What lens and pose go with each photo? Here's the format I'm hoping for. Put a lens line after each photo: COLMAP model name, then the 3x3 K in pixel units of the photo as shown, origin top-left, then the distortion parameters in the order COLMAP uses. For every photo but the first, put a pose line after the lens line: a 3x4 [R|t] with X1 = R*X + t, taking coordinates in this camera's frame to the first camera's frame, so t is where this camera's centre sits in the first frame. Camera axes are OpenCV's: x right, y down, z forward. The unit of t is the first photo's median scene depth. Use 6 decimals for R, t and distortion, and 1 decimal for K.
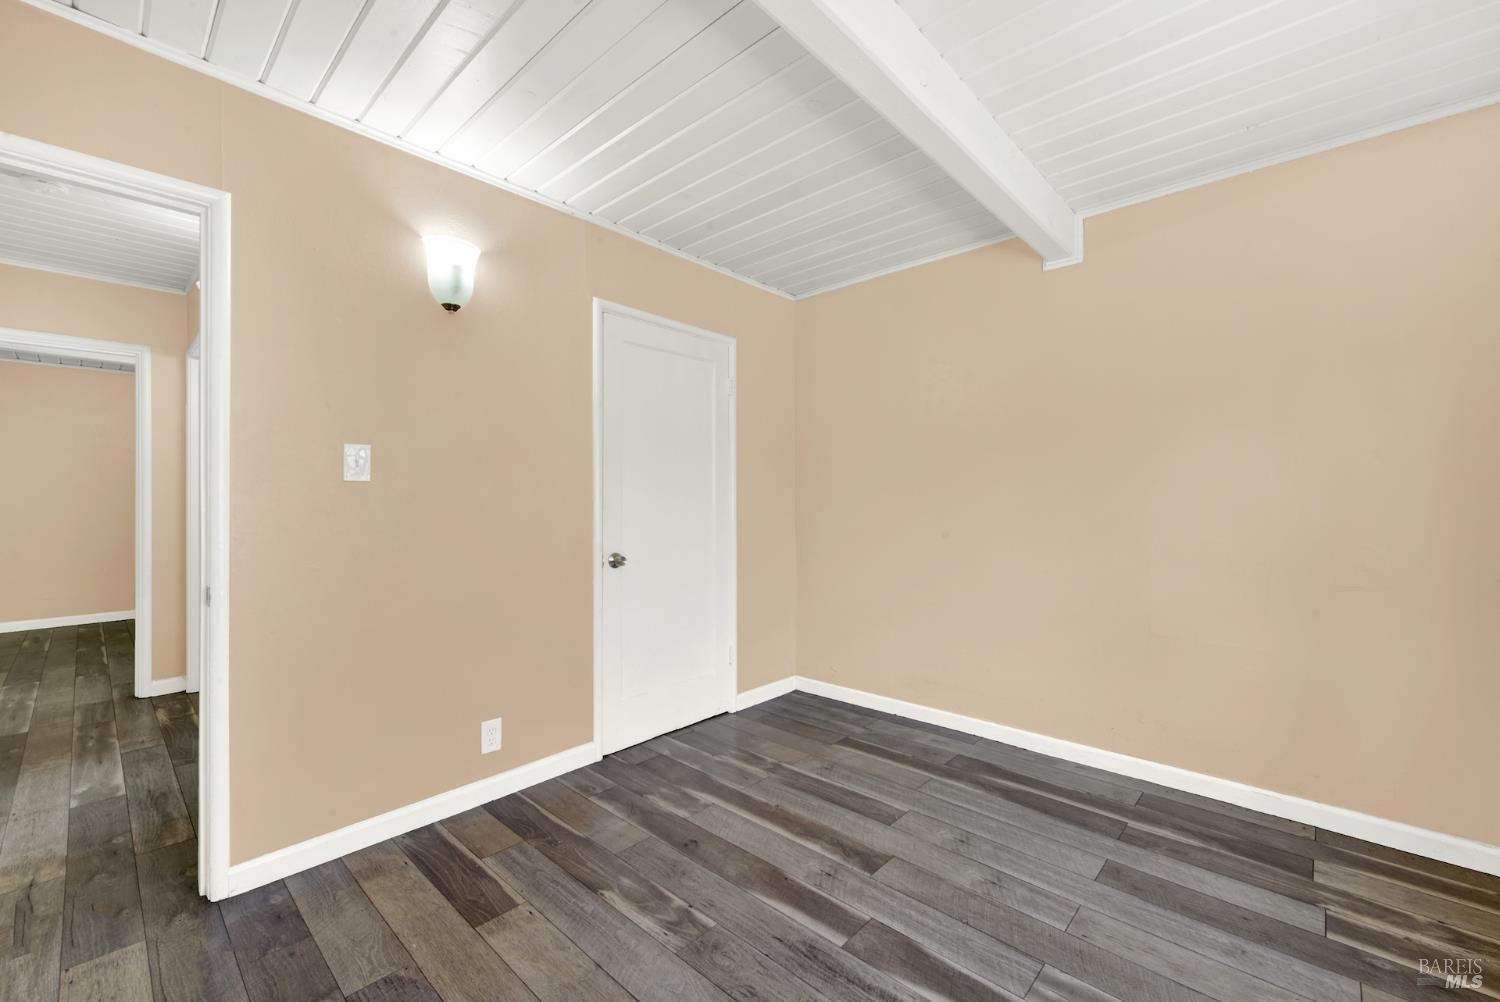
lens RADIAL K [[615.7, 0, 774.7], [0, 615.7, 500.0], [0, 0, 1]] dist [0.003104, -0.003601]
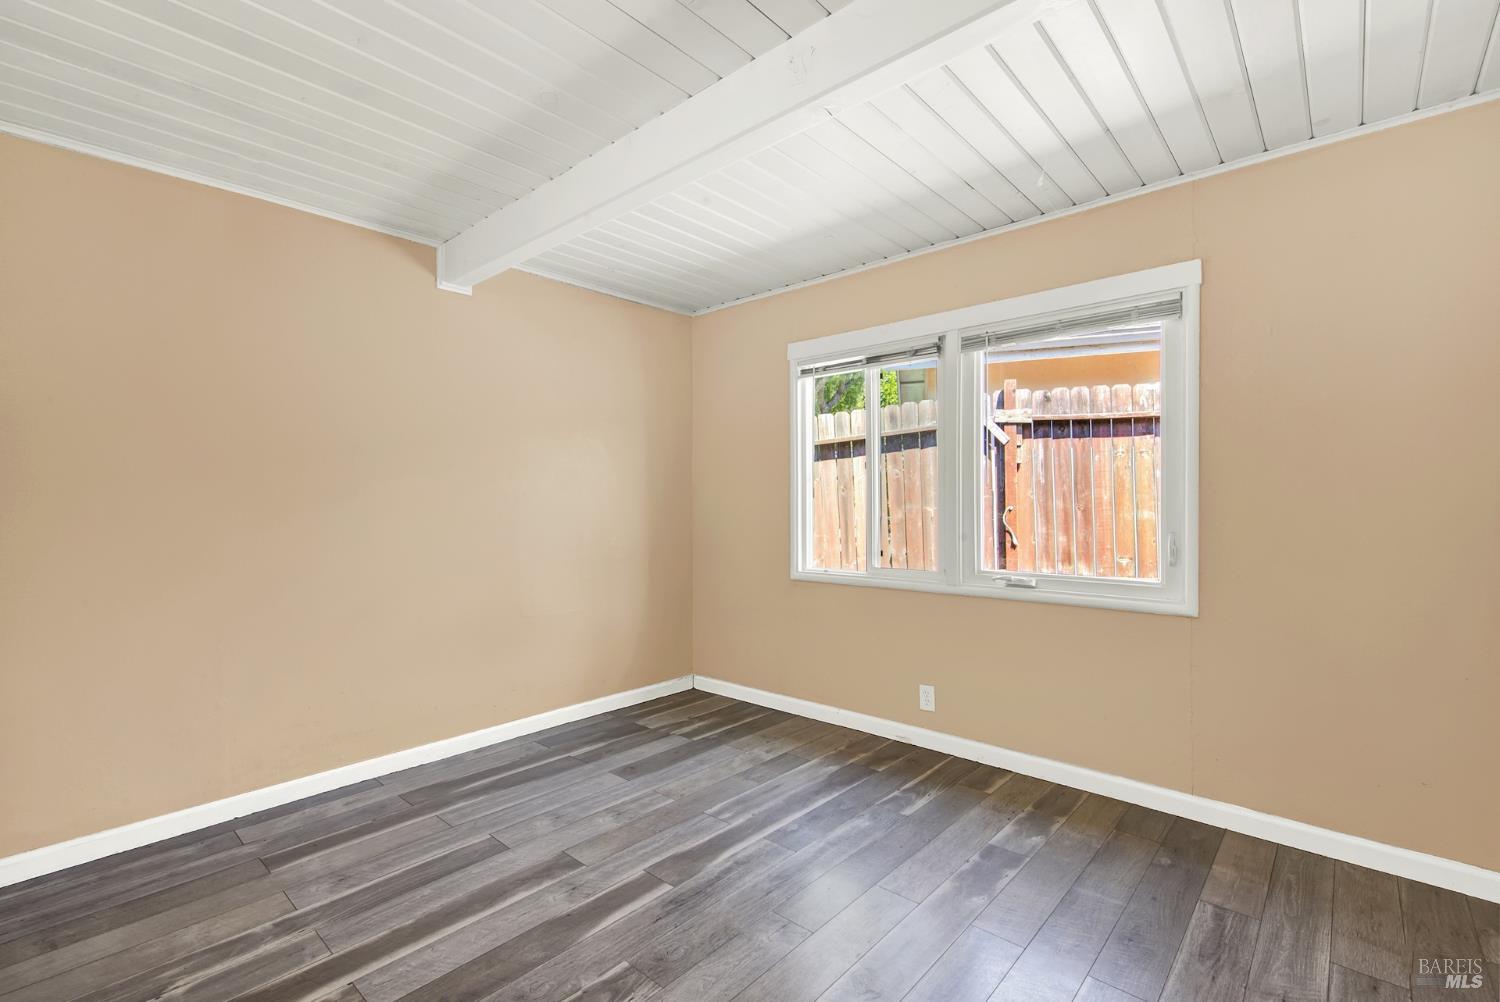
lens RADIAL K [[679.5, 0, 748.6], [0, 679.5, 496.4], [0, 0, 1]] dist [-0.003071, -0.000747]
pose [[0.000438, 0.008513, 0.999964, -0.880825], [0.013140, 0.999877, -0.008518, -0.006399], [-0.999914, 0.013143, 0.000326, 0.623454]]
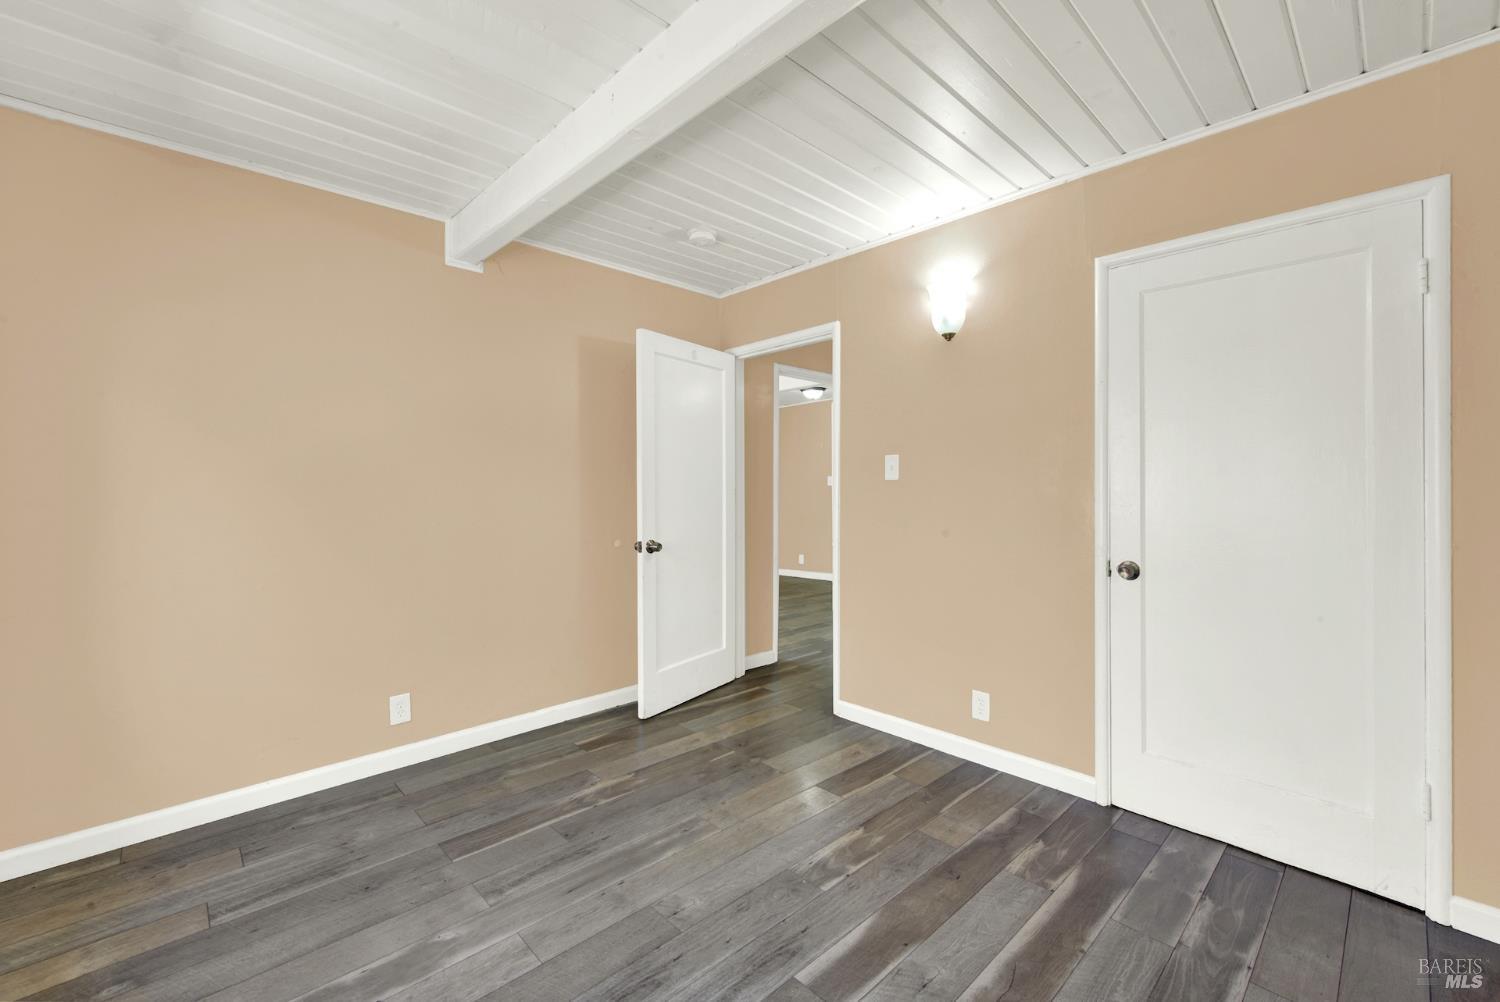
lens RADIAL K [[615.7, 0, 734.3], [0, 615.7, 495.5], [0, 0, 1]] dist [0.003104, -0.003601]
pose [[-0.101044, 0.009496, -0.994837, 0.758258], [-0.010461, 0.999889, 0.010607, -0.004523], [0.994827, 0.011479, -0.100933, 0.733577]]
